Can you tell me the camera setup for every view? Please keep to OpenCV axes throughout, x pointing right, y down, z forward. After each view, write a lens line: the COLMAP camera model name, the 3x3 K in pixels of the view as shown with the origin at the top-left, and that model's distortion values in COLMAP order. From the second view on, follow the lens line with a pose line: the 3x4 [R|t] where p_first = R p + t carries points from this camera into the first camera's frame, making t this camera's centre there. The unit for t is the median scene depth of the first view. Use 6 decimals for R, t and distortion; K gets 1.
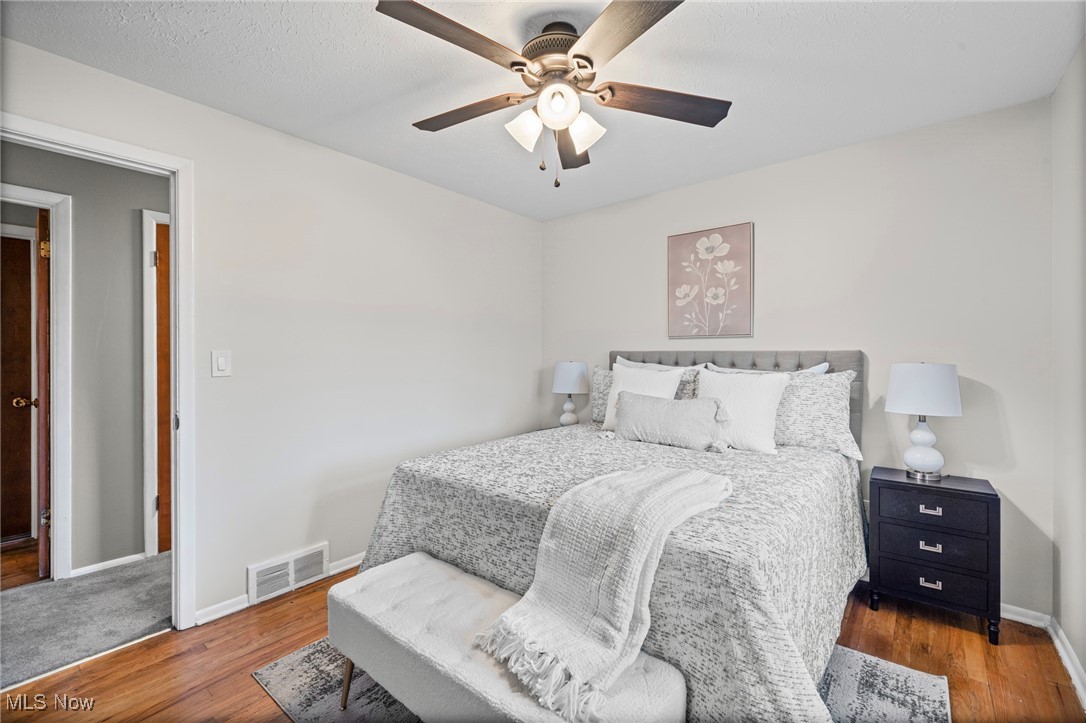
lens RADIAL K [[466.3, 0, 544.5], [0, 466.3, 351.7], [0, 0, 1]] dist [-0.003741, -0.000018]
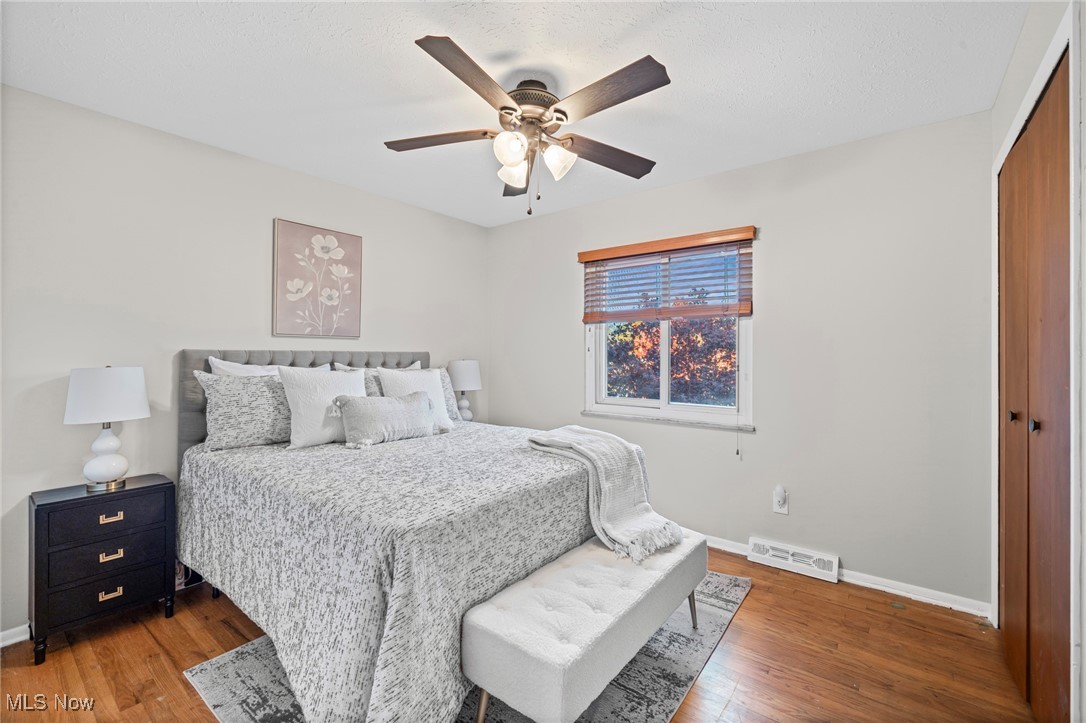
lens RADIAL K [[466.3, 0, 541.1], [0, 466.3, 355.0], [0, 0, 1]] dist [-0.003741, -0.000018]
pose [[-0.038845, 0.002852, 0.999241, -0.663405], [-0.005000, 0.999983, -0.003049, 0.007047], [-0.999233, -0.005115, -0.038831, 0.586933]]
